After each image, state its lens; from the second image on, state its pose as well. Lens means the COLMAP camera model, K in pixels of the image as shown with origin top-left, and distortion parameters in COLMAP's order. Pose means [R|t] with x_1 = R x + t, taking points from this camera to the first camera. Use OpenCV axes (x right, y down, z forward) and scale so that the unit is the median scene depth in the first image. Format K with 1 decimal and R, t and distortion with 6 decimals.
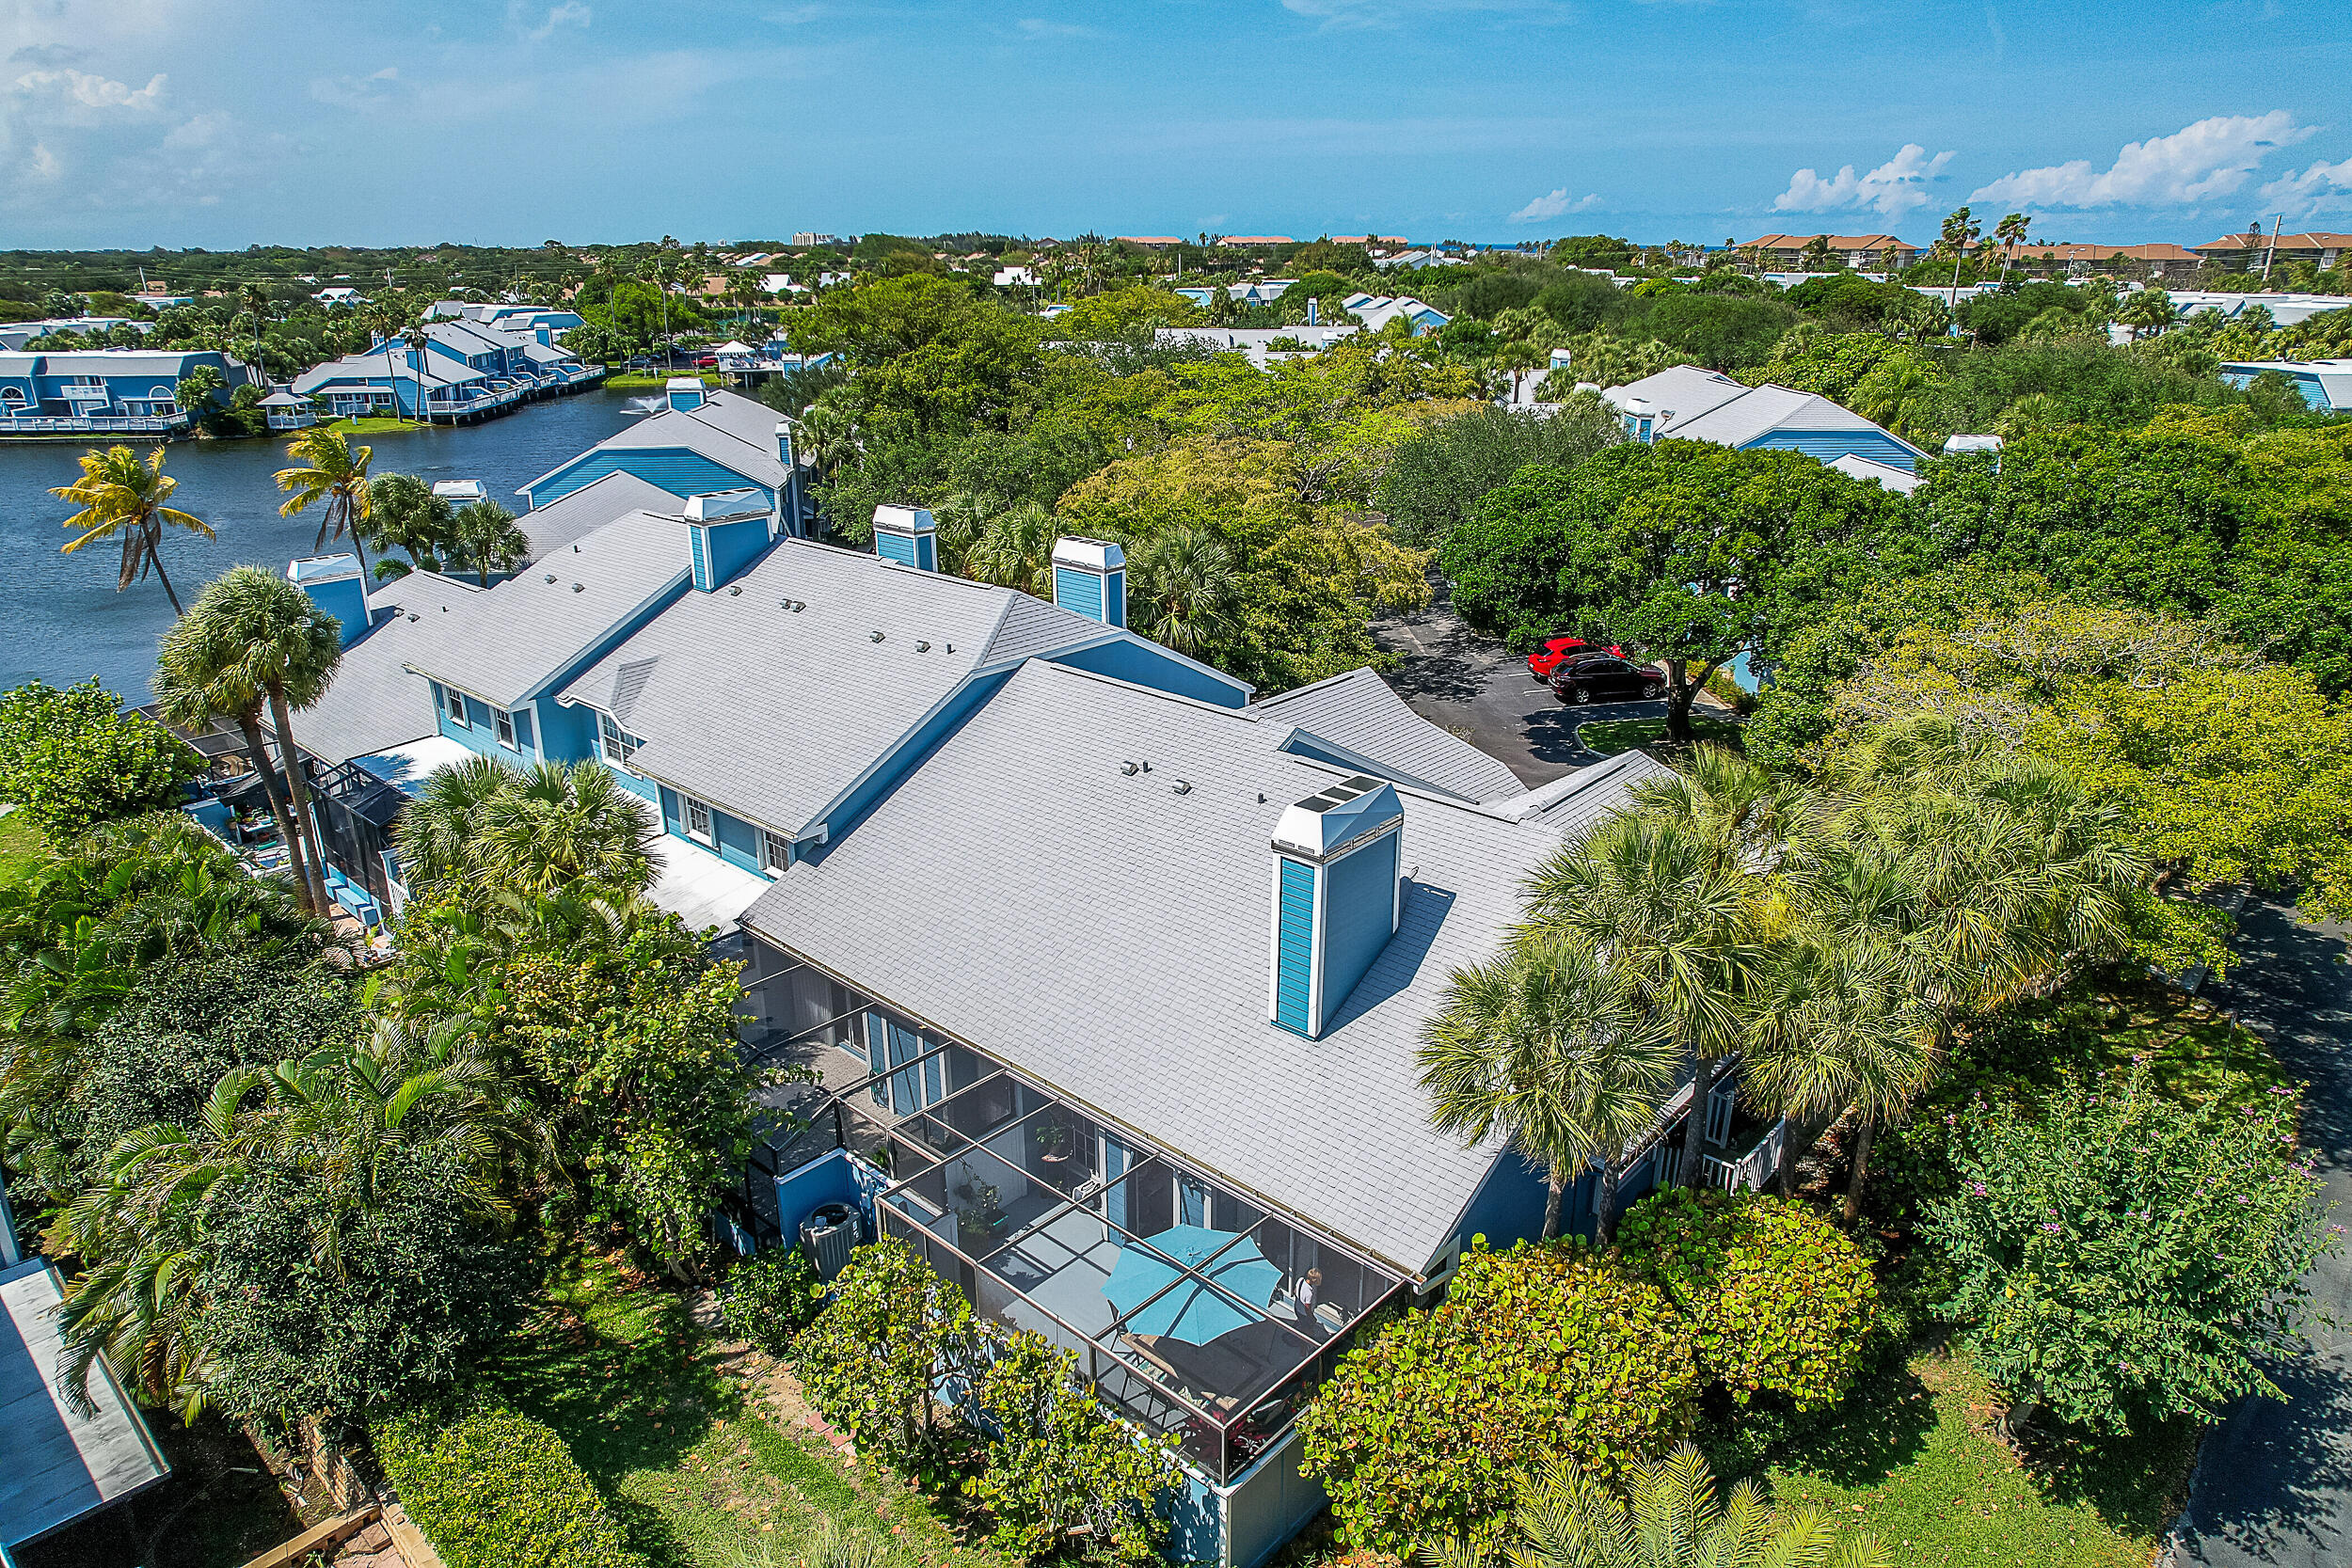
lens RADIAL K [[1494.2, 0, 1169.1], [0, 1494.2, 785.1], [0, 0, 1]] dist [-0.006200, -0.001730]
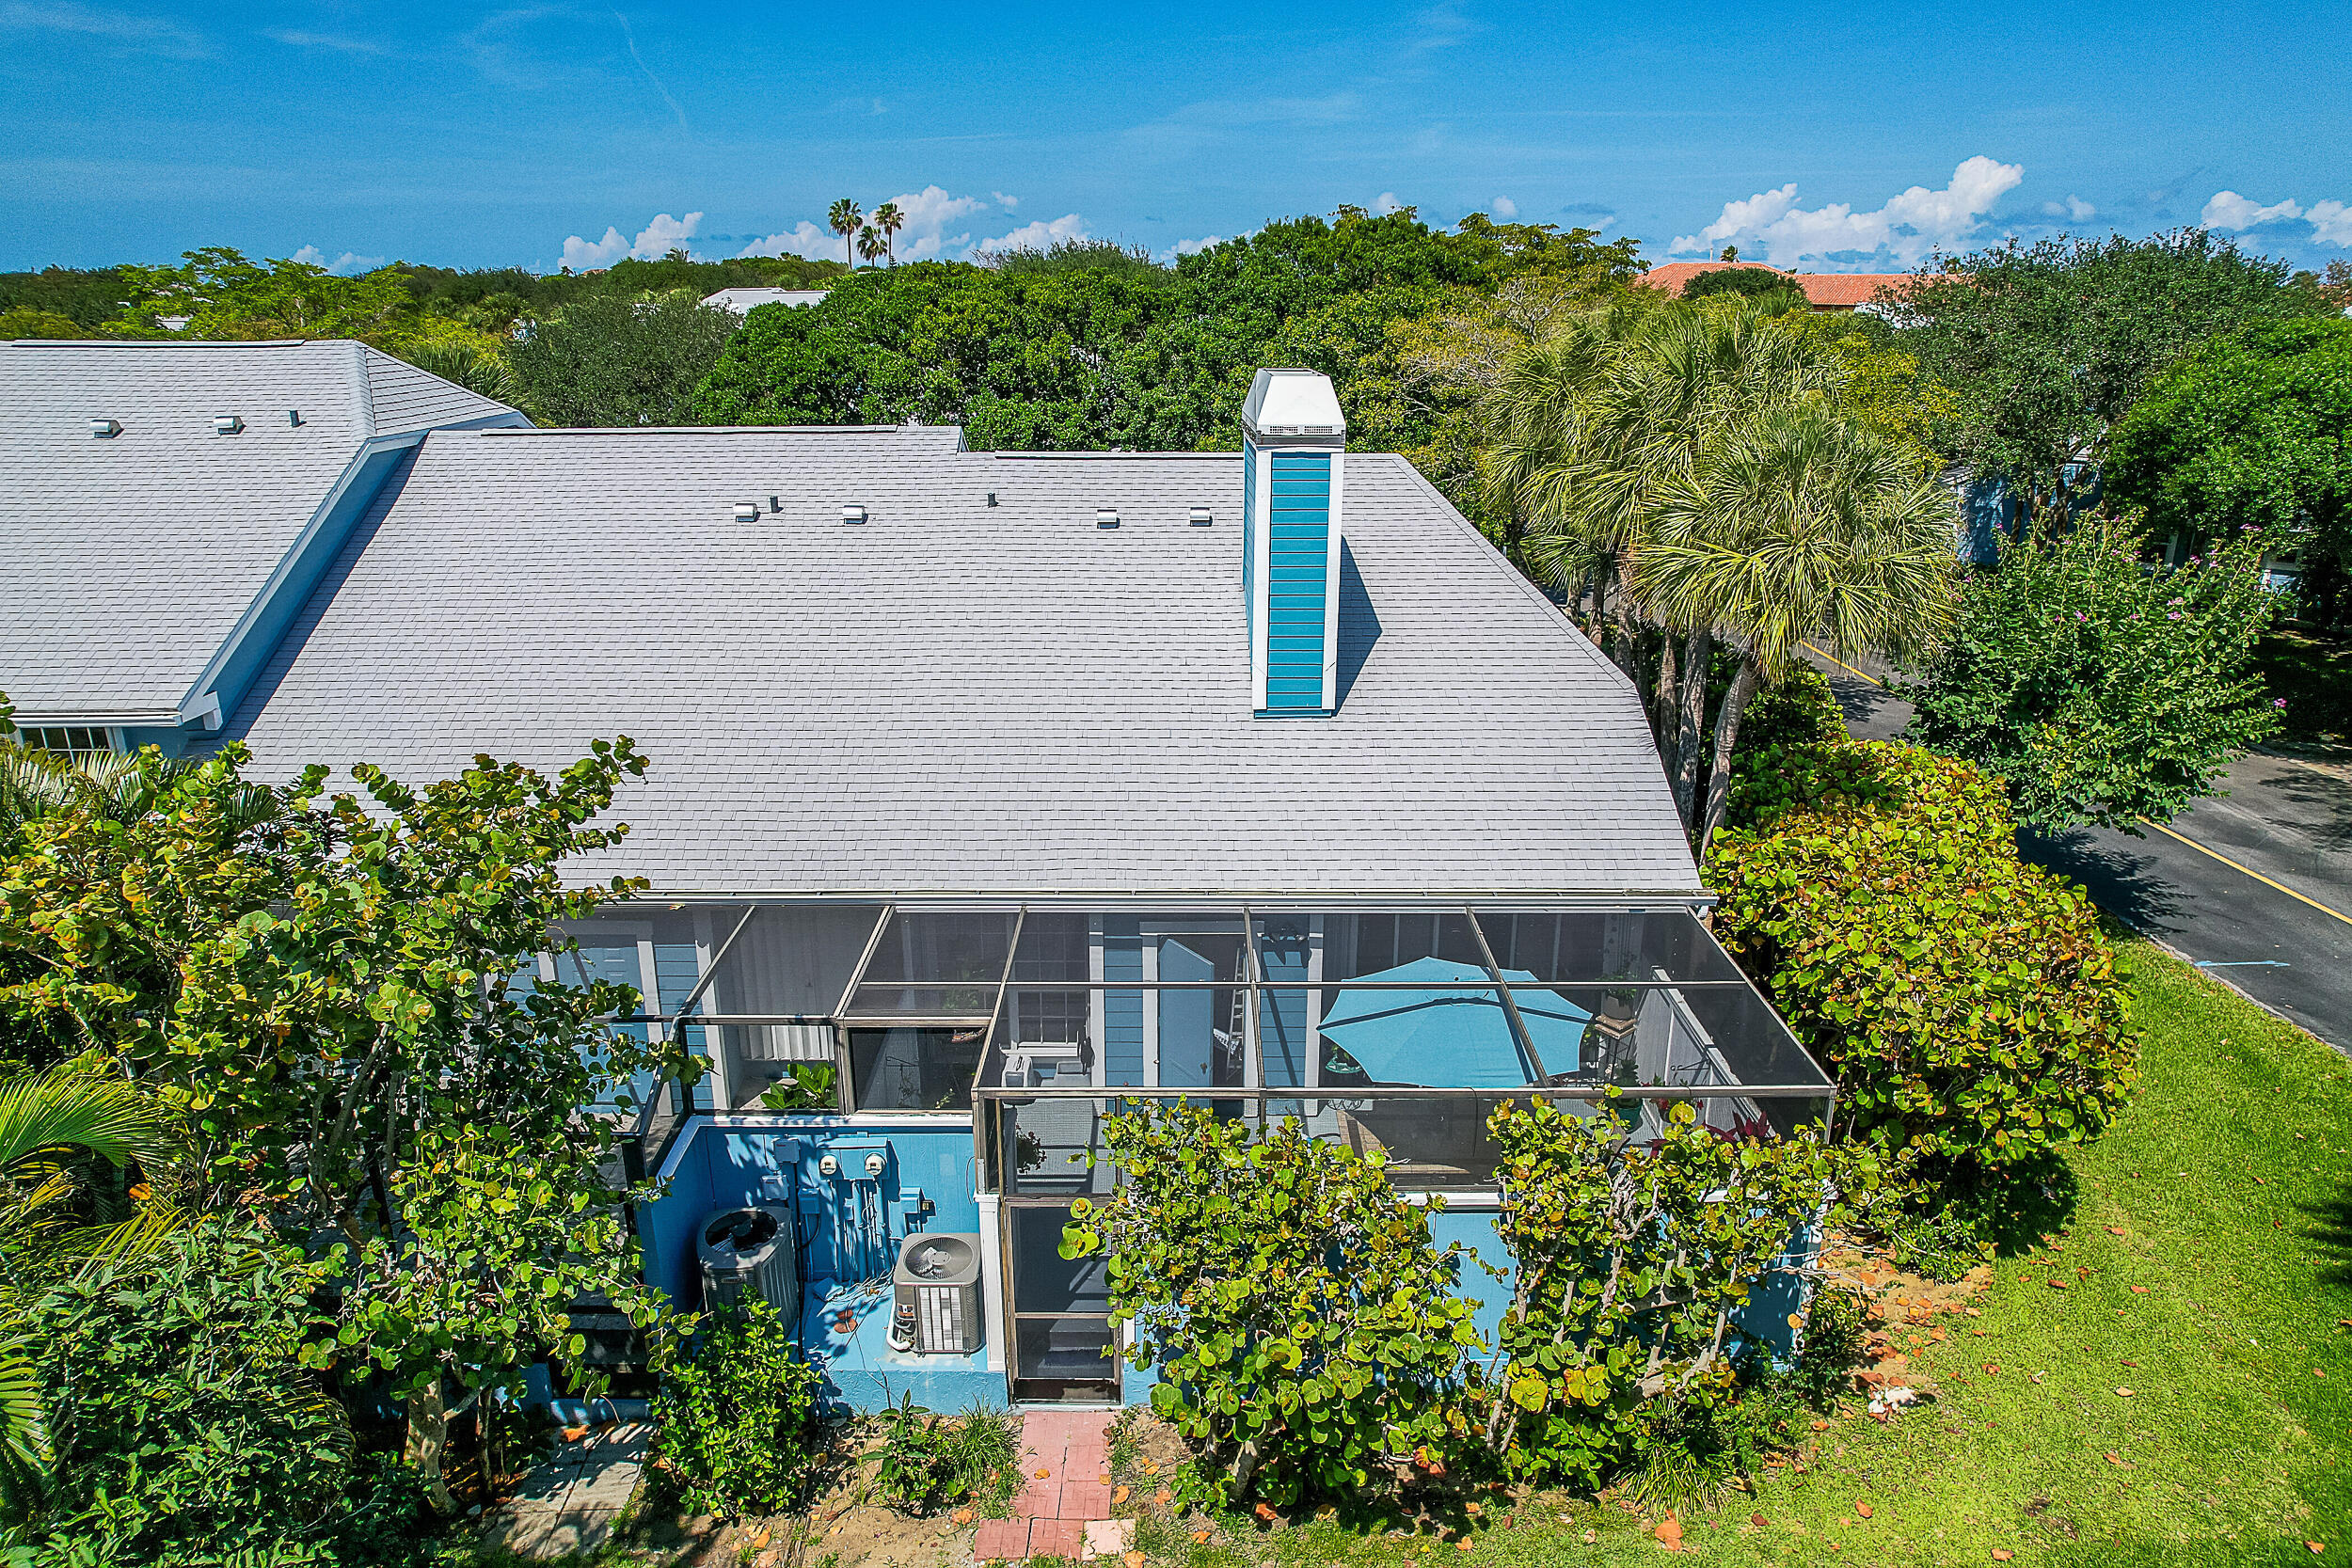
lens RADIAL K [[1494.2, 0, 1169.1], [0, 1494.2, 785.1], [0, 0, 1]] dist [-0.006200, -0.001730]
pose [[0.752336, -0.215298, 0.622605, -0.314416], [0.231699, 0.971182, 0.055859, 0.109253], [-0.616689, 0.102232, 0.780540, 0.367391]]
